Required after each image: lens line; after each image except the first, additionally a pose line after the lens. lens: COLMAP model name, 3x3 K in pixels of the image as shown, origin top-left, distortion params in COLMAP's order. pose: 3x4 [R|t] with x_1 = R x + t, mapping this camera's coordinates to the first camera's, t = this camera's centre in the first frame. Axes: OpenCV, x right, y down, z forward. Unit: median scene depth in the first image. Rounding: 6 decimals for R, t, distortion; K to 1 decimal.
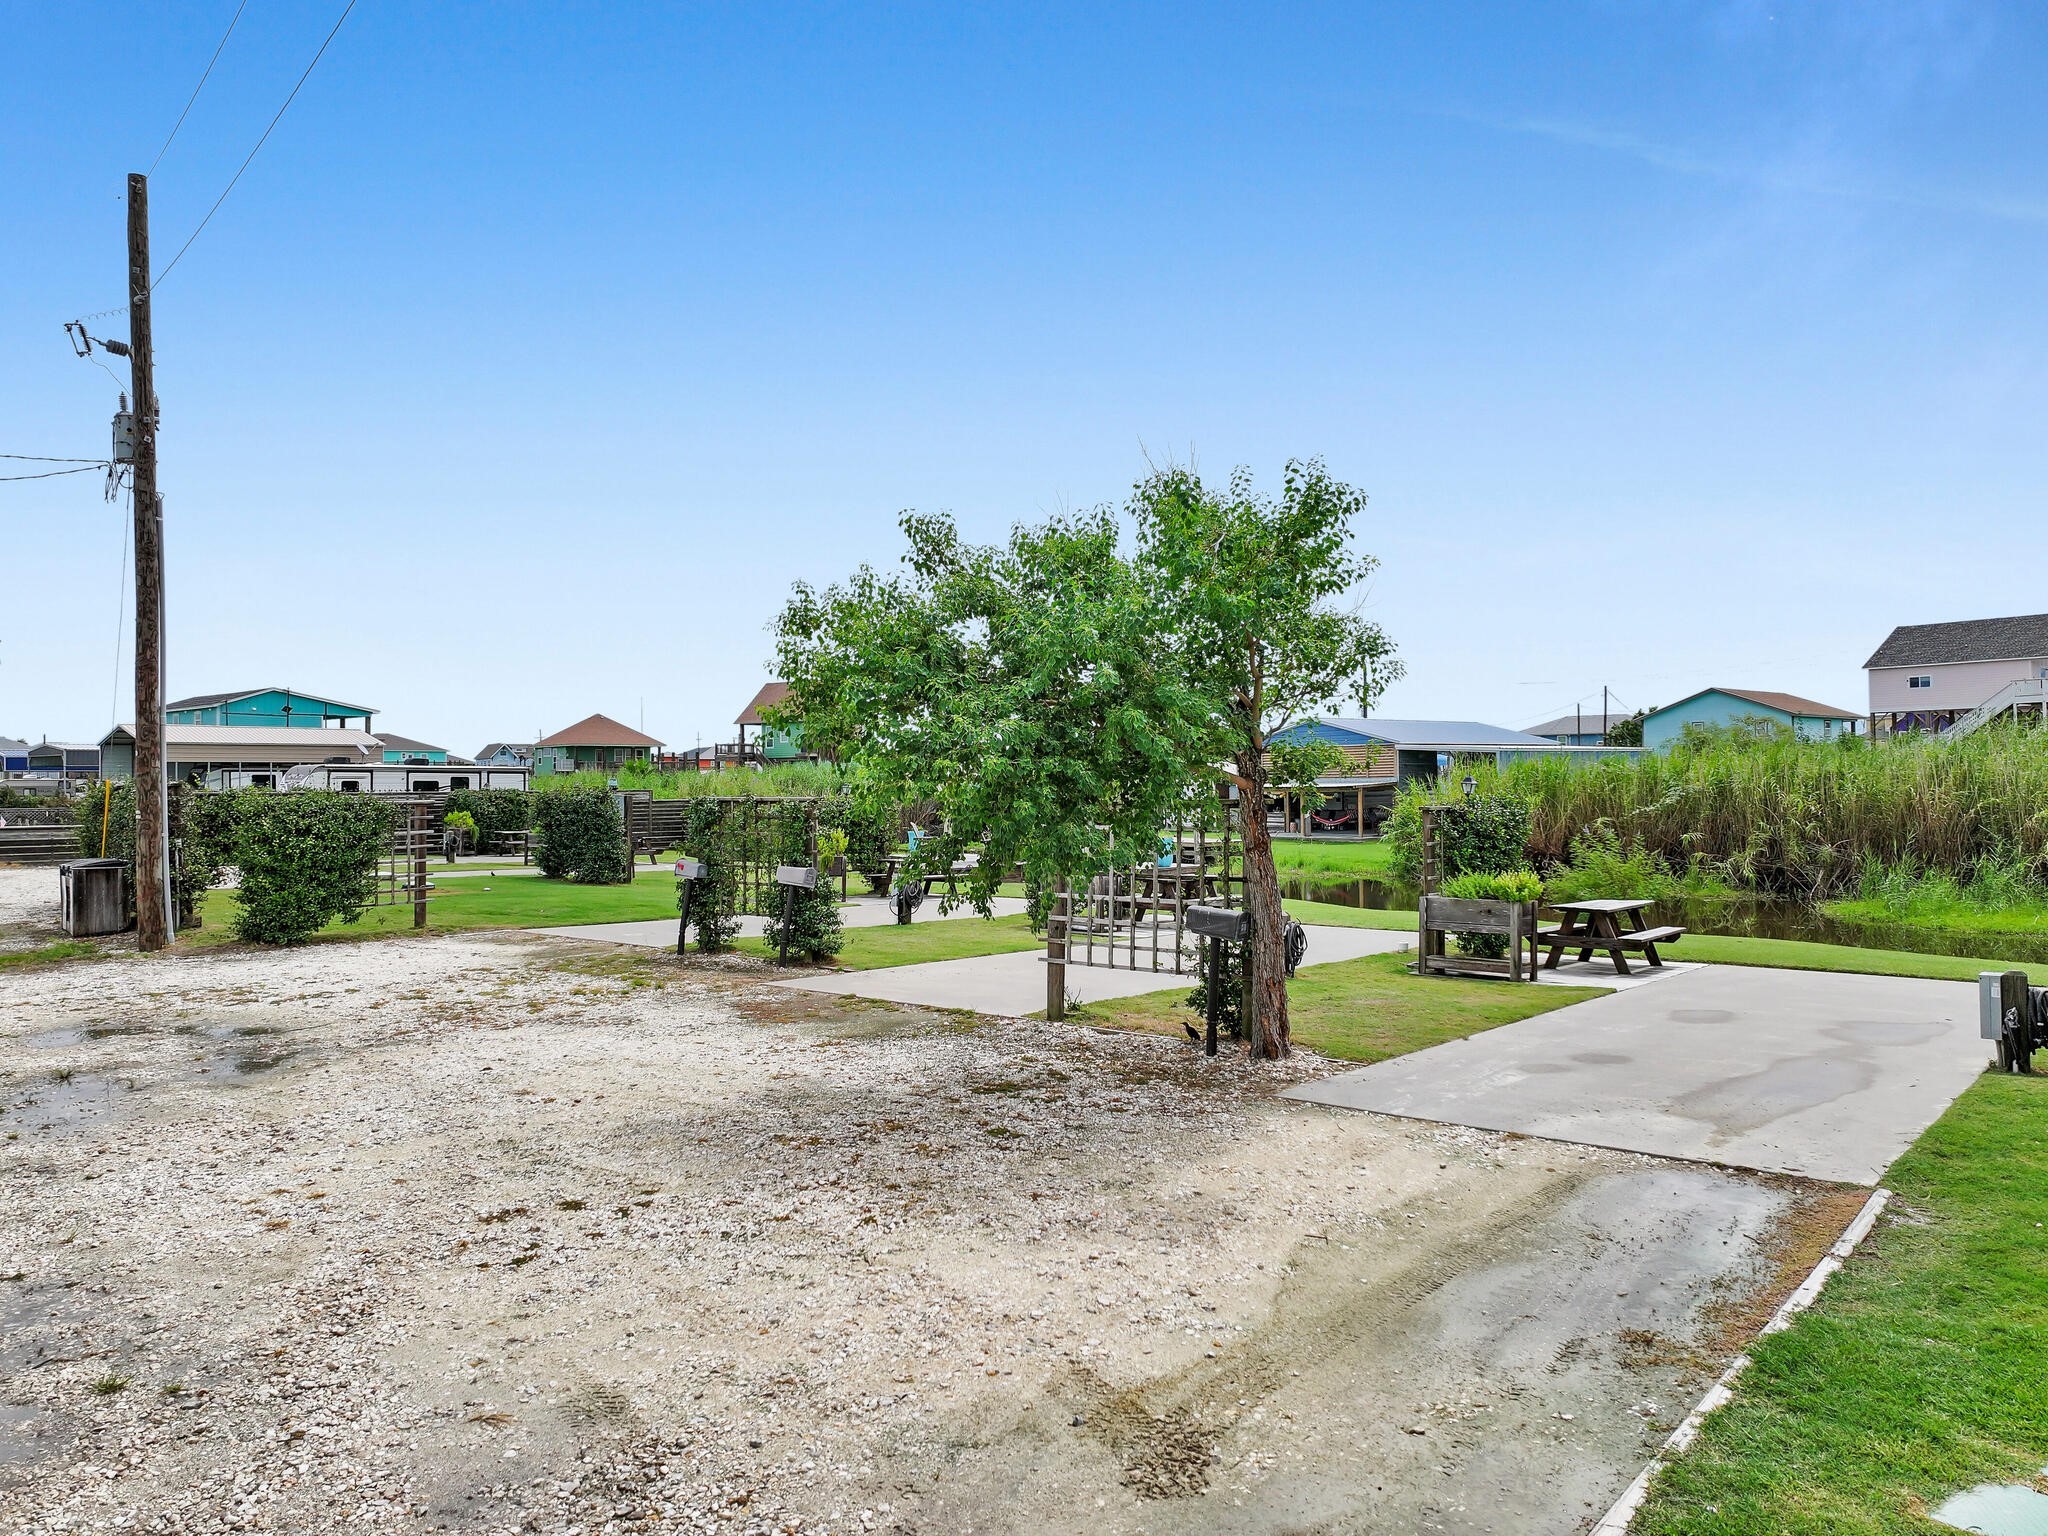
lens RADIAL K [[1428.4, 0, 1021.4], [0, 1428.4, 766.9], [0, 0, 1]] dist [0.001561, 0.007219]
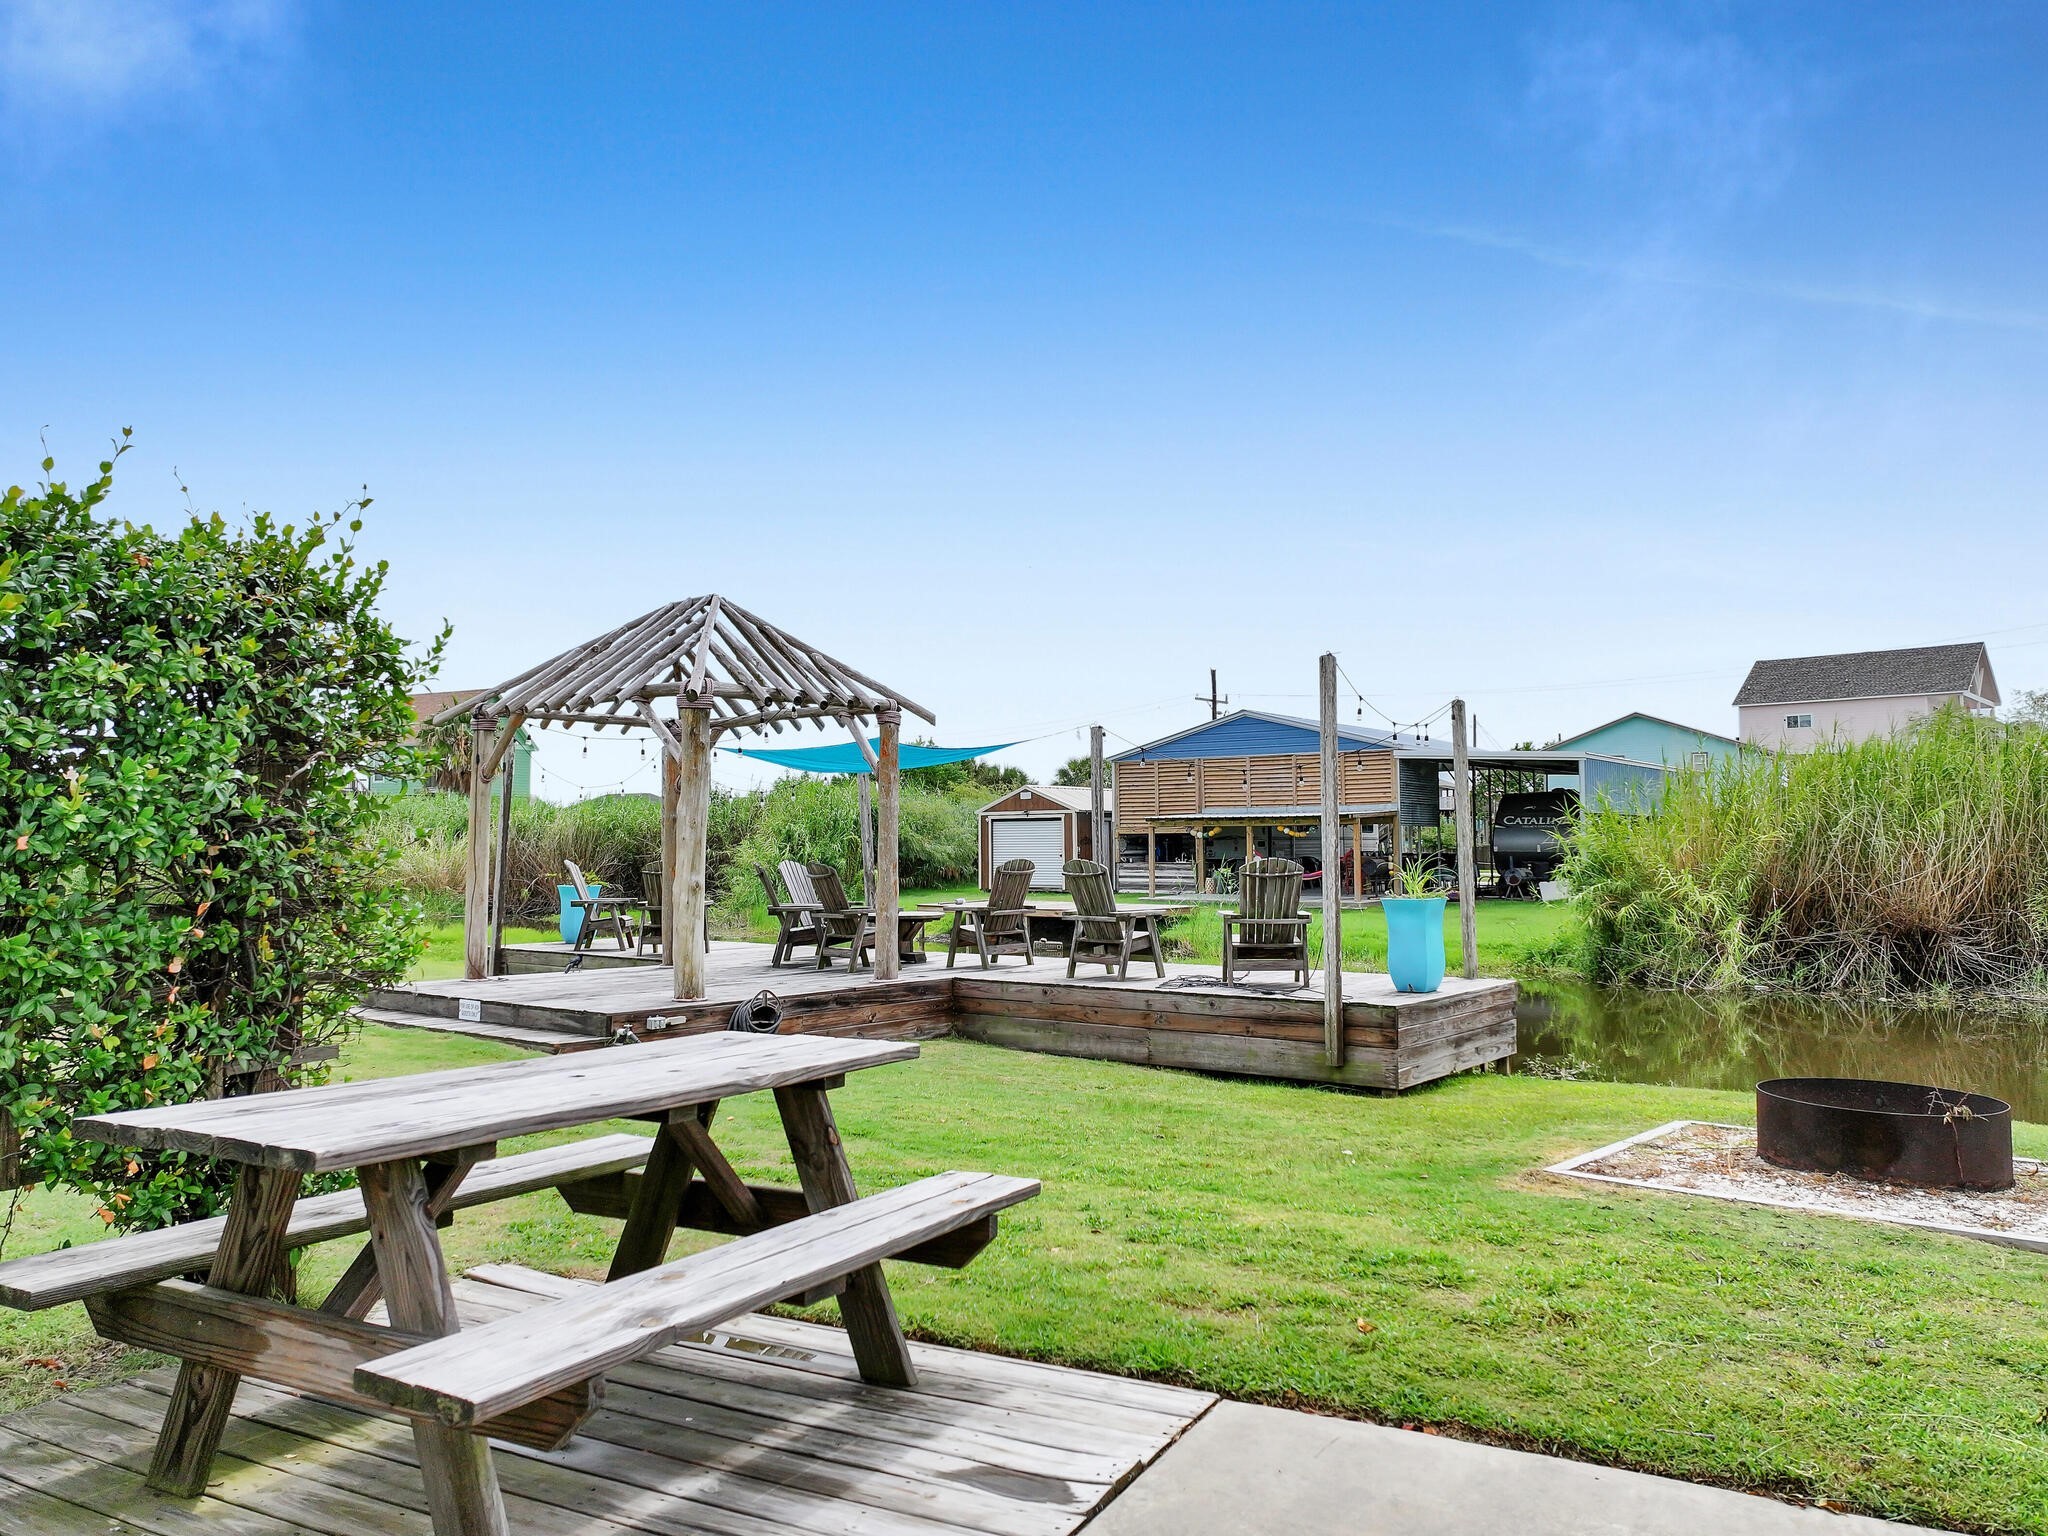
lens RADIAL K [[1428.4, 0, 1015.7], [0, 1428.4, 764.0], [0, 0, 1]] dist [0.001561, 0.007219]
pose [[0.972432, 0.018027, 0.232491, -0.171541], [-0.004801, 0.998344, -0.057328, 0.129786], [-0.233139, 0.054631, 0.970908, 2.180999]]
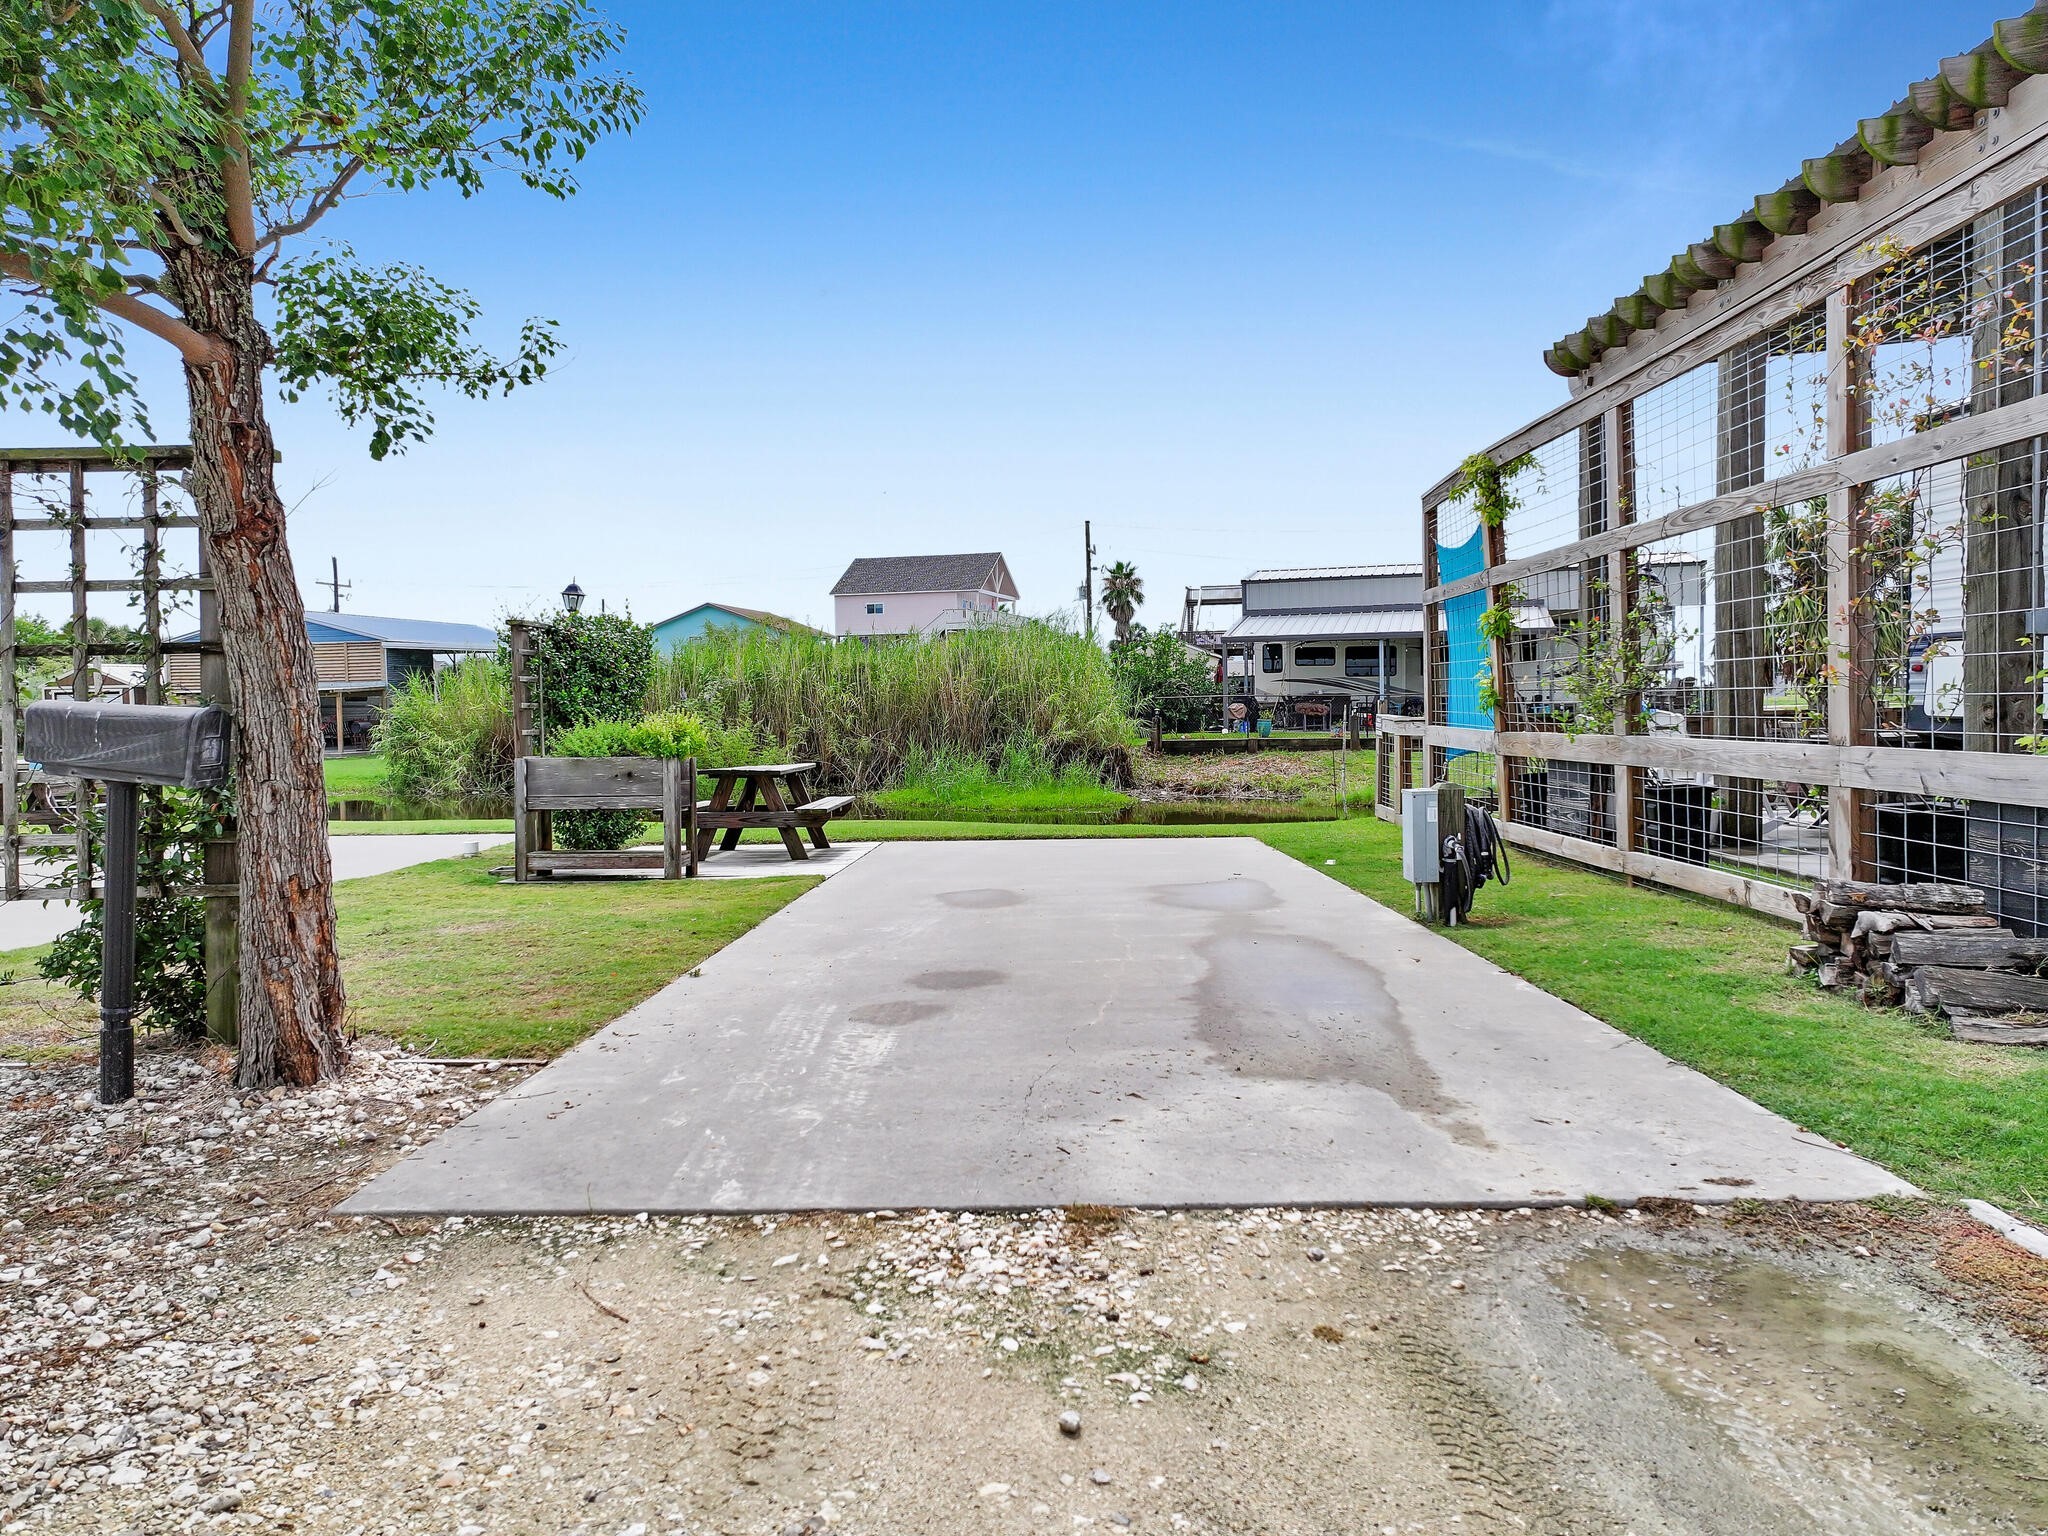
lens RADIAL K [[1428.4, 0, 1026.8], [0, 1428.4, 764.0], [0, 0, 1]] dist [0.001561, 0.007219]
pose [[0.769872, -0.027082, 0.637624, 0.075957], [-0.001293, 0.999031, 0.043993, 0.092687], [-0.638197, -0.034693, 0.769091, 0.536437]]
